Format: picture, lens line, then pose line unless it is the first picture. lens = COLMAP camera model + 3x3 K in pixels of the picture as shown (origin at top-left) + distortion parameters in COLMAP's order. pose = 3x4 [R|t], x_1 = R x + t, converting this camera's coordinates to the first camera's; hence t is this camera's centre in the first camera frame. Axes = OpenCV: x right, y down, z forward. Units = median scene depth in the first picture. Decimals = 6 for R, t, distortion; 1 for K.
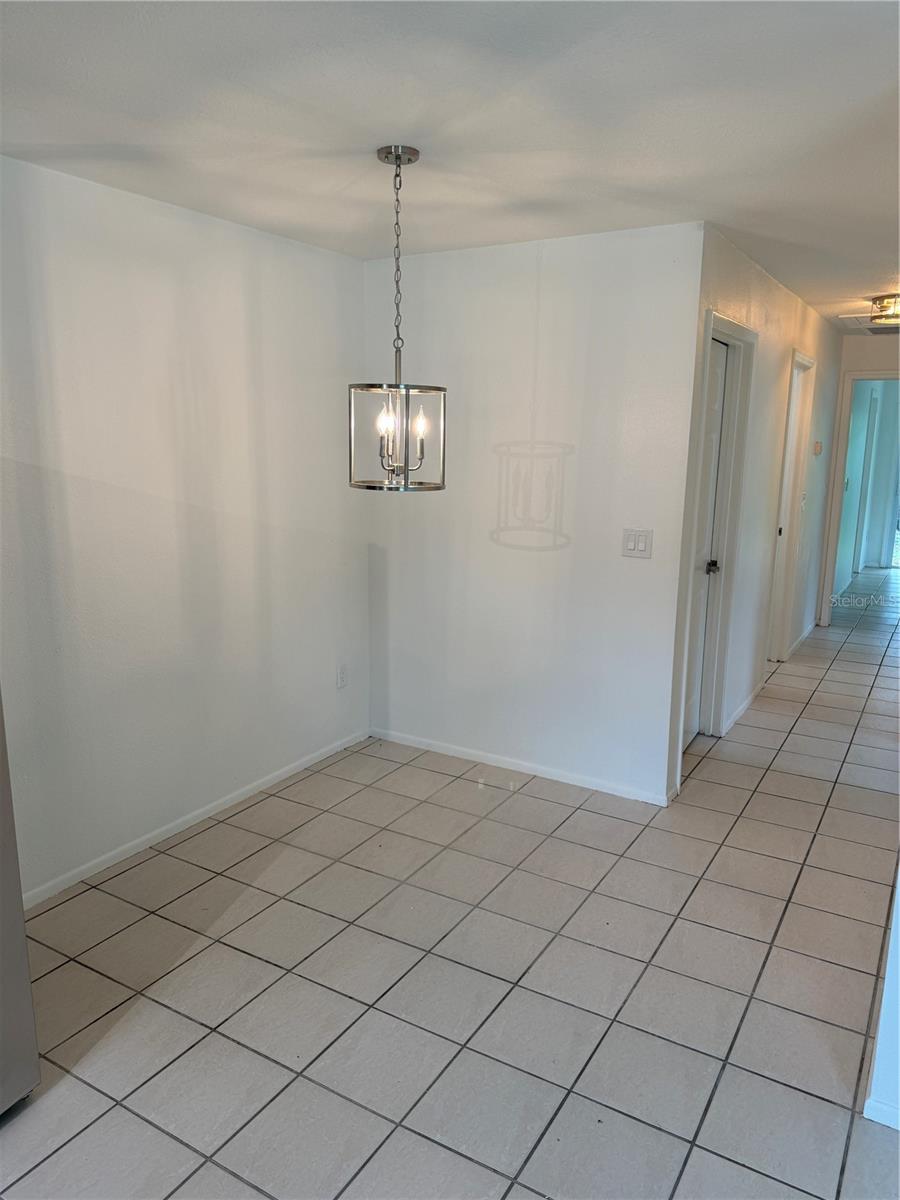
lens RADIAL K [[847.3, 0, 439.7], [0, 847.3, 601.4], [0, 0, 1]] dist [0.056577, -0.007873]
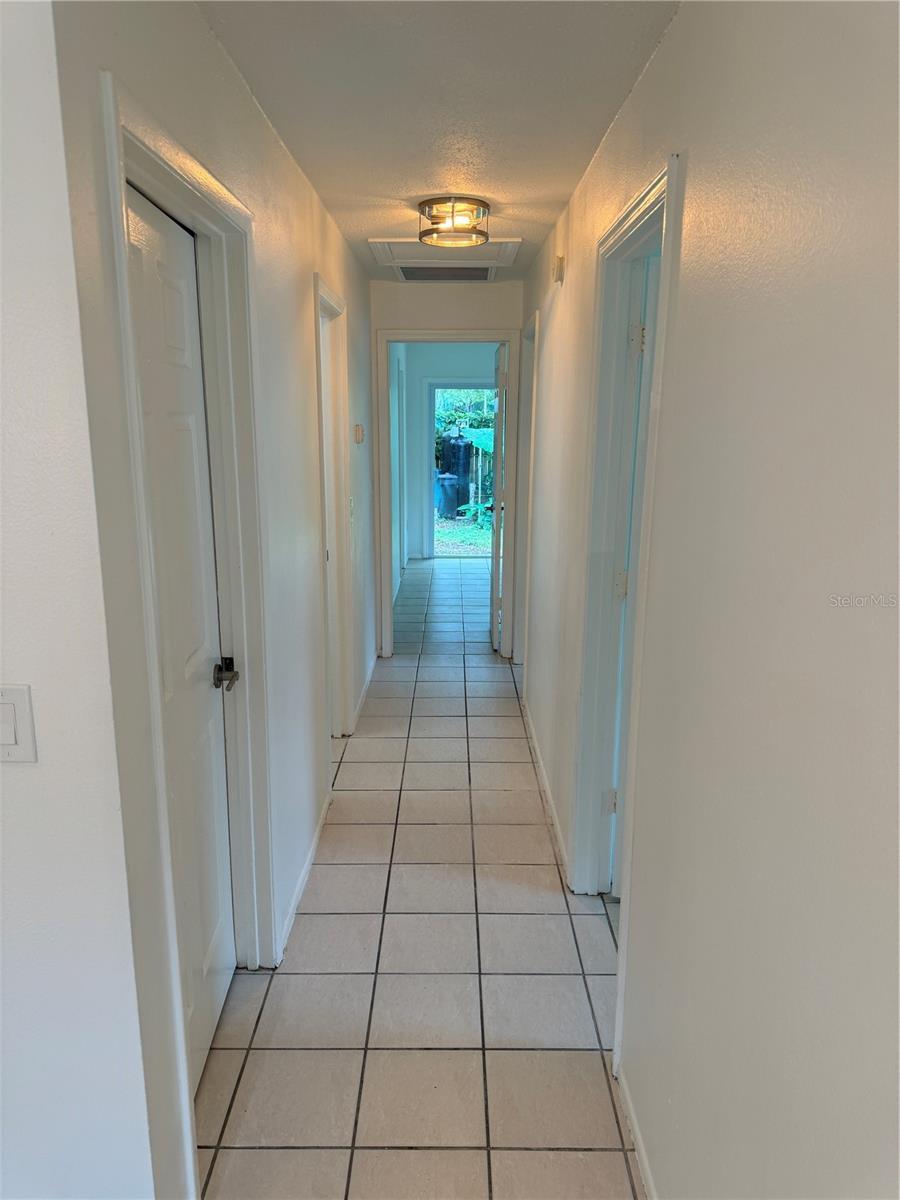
lens RADIAL K [[847.3, 0, 446.8], [0, 847.3, 606.0], [0, 0, 1]] dist [0.056577, -0.007873]
pose [[0.858455, -0.119973, 0.498660, 0.150701], [0.102648, 0.992775, 0.062141, -0.082115], [-0.502512, -0.002159, 0.864568, 0.400080]]
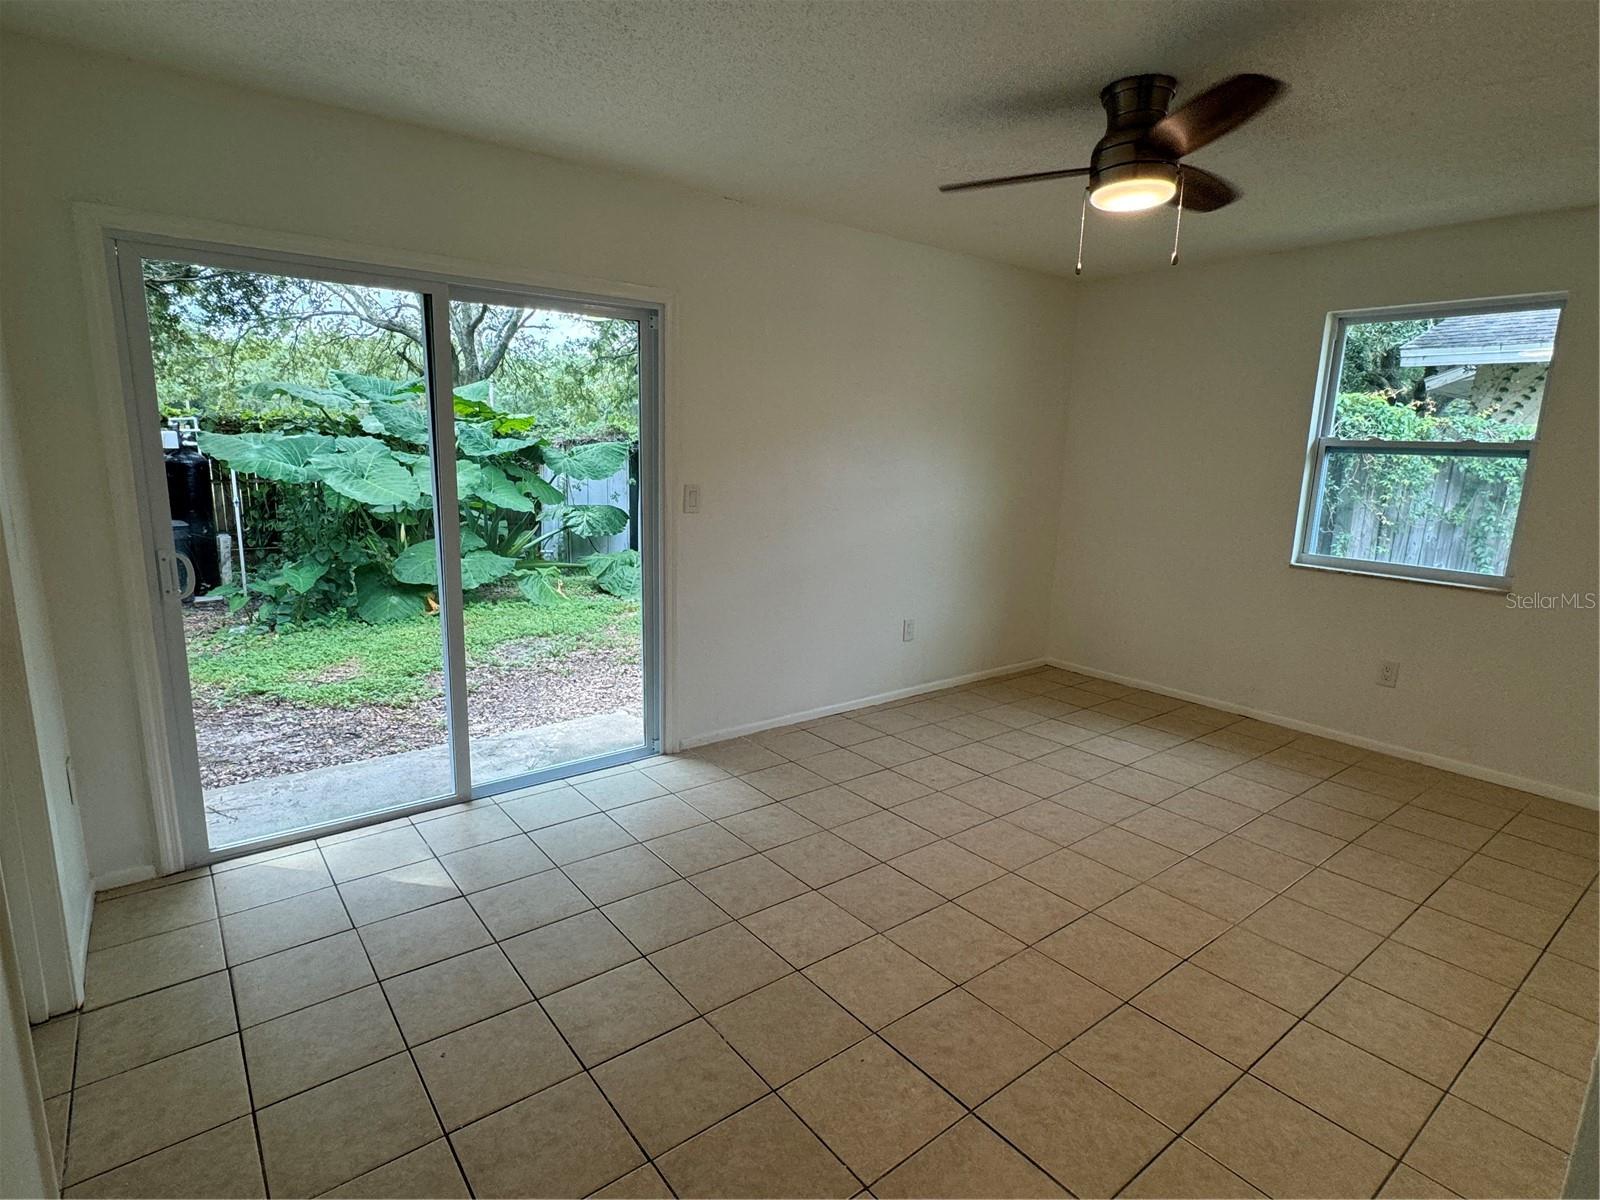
lens RADIAL K [[830.3, 0, 798.6], [0, 830.3, 605.5], [0, 0, 1]] dist [0.003794, -0.000327]
pose [[0.354396, -0.182612, 0.917091, 0.716861], [0.162584, 0.977841, 0.131881, -0.224431], [-0.920853, 0.102367, 0.376233, 1.415887]]
